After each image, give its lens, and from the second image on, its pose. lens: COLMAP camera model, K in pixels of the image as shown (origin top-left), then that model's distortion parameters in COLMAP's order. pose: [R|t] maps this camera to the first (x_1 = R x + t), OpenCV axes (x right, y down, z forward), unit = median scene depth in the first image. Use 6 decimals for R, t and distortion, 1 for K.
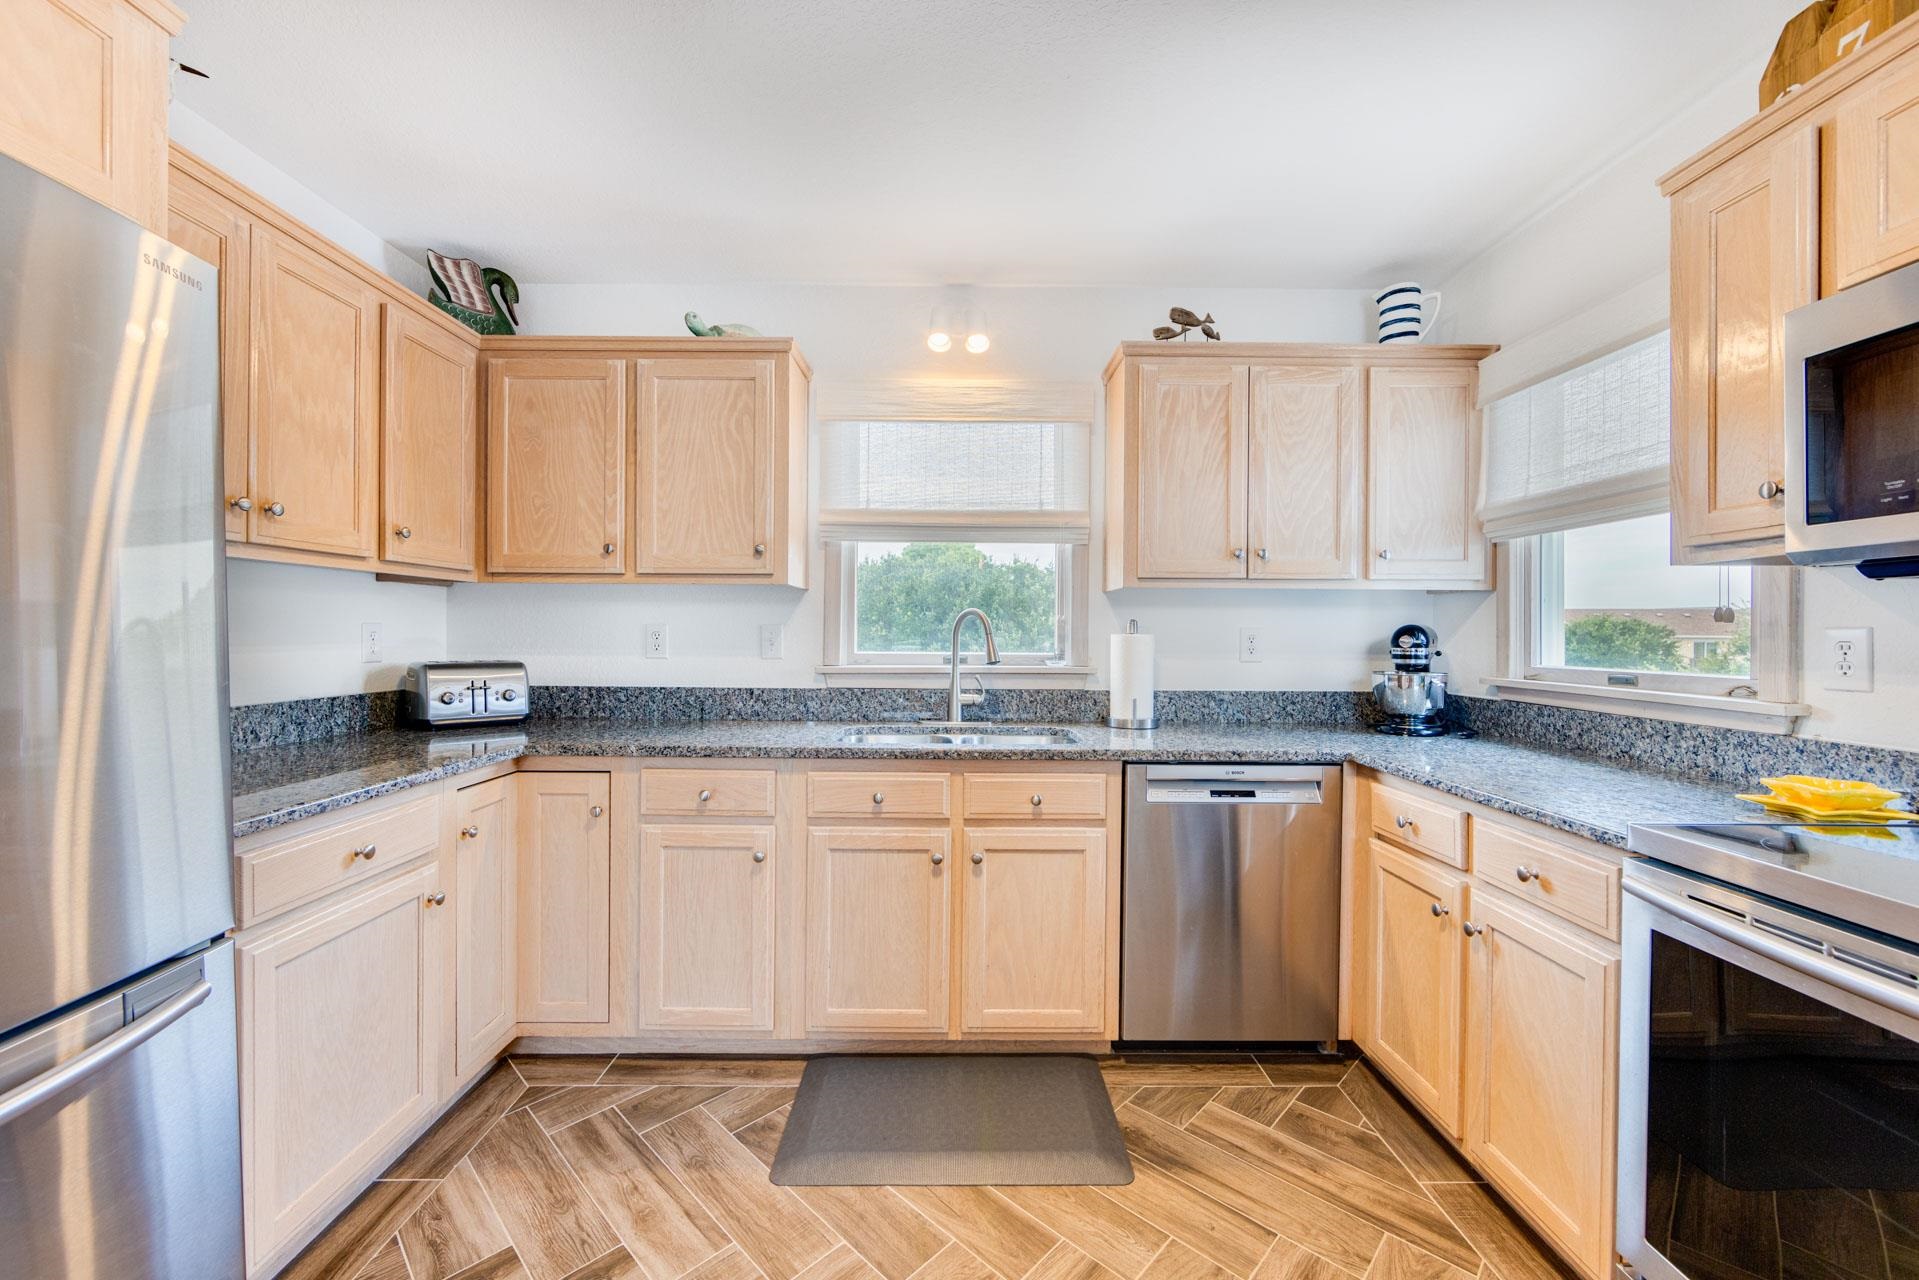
lens RADIAL K [[748.4, 0, 959.5], [0, 748.4, 640.0], [0, 0, 1]] dist [0.001733, -0.000035]
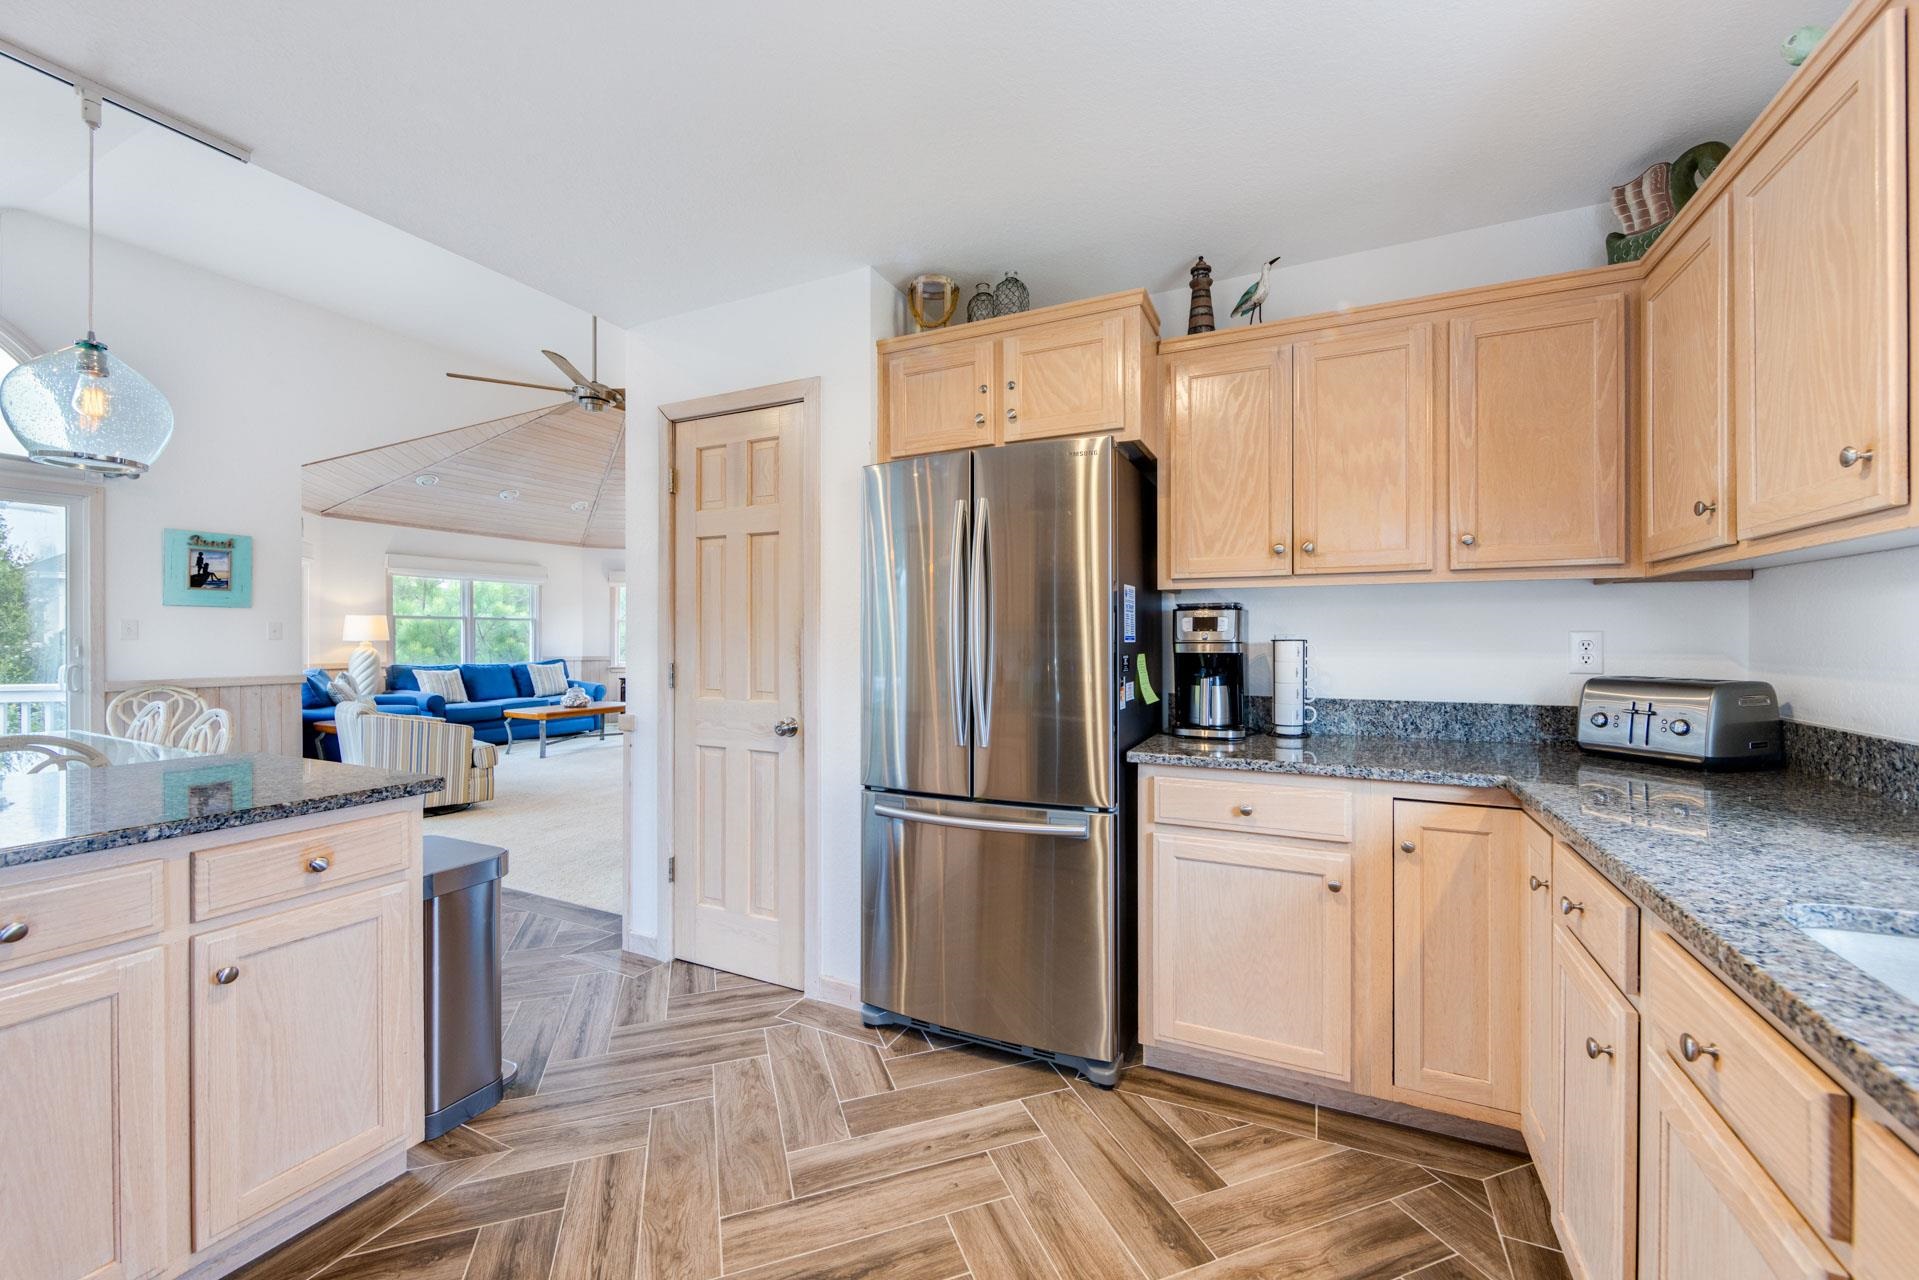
lens RADIAL K [[748.4, 0, 959.5], [0, 748.4, 640.0], [0, 0, 1]] dist [0.001733, -0.000035]
pose [[-0.437607, -0.001131, -0.899166, 0.445949], [-0.009488, 0.999949, 0.003360, -0.008684], [0.899116, 0.010001, -0.437595, 0.845775]]
